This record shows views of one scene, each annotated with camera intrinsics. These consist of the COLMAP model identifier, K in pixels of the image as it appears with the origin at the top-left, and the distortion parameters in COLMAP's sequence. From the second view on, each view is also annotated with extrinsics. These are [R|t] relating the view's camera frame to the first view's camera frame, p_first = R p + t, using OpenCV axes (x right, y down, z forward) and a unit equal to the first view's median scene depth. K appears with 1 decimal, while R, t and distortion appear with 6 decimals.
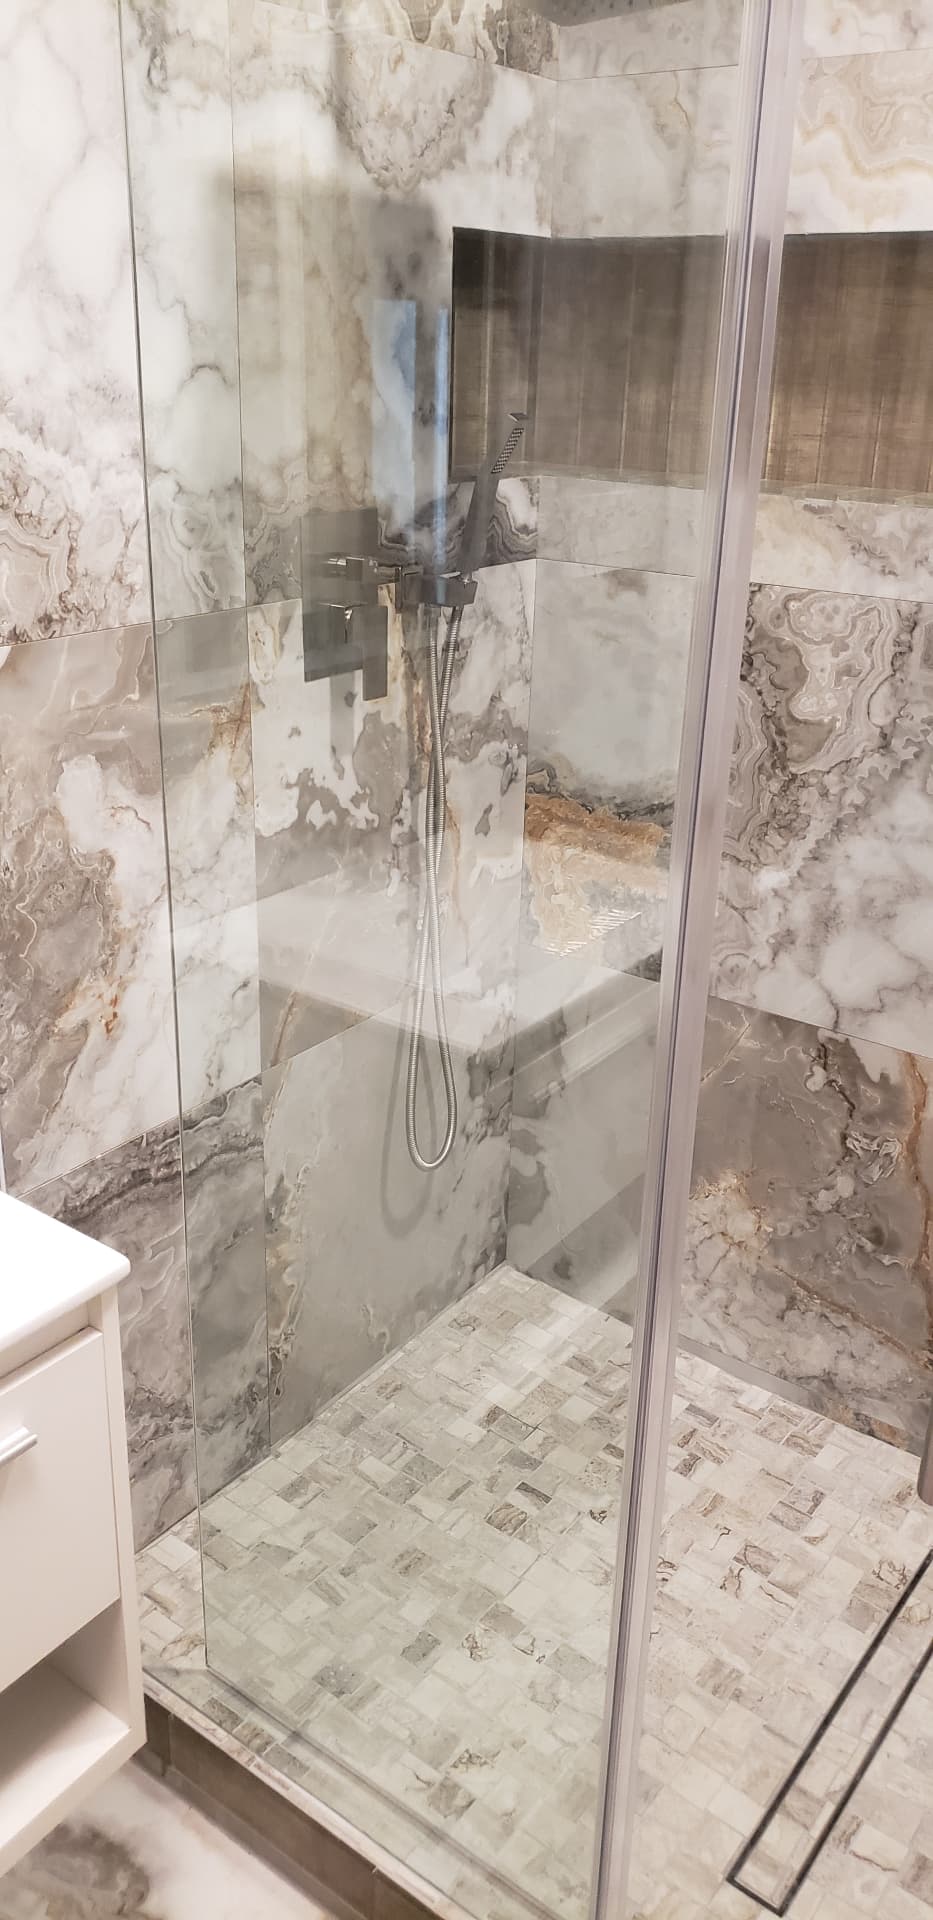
lens RADIAL K [[1465.8, 0, 397.0], [0, 1465.8, 974.4], [0, 0, 1]] dist [-0.003750, -0.052052]
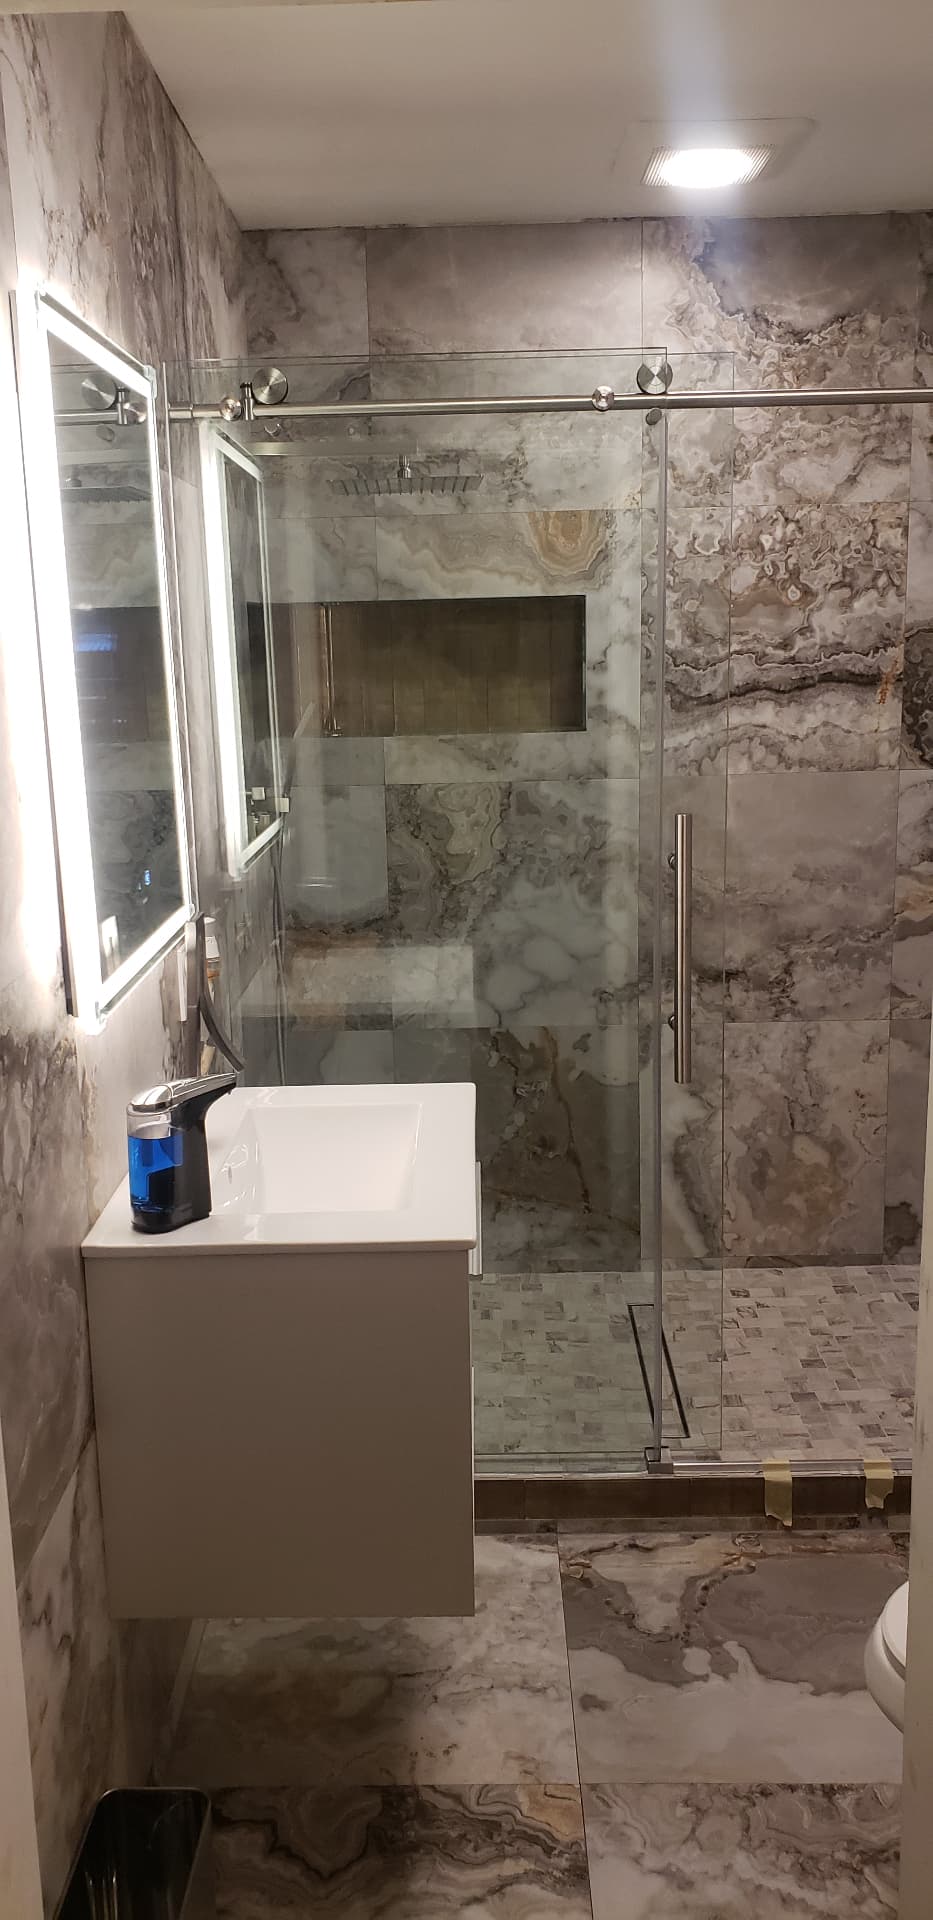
lens RADIAL K [[1465.8, 0, 460.1], [0, 1465.8, 971.1], [0, 0, 1]] dist [-0.003750, -0.052052]
pose [[0.792335, -0.167476, 0.586649, -0.783721], [0.267009, 0.959793, -0.086625, 0.118428], [-0.548553, 0.225277, 0.805195, -0.405927]]
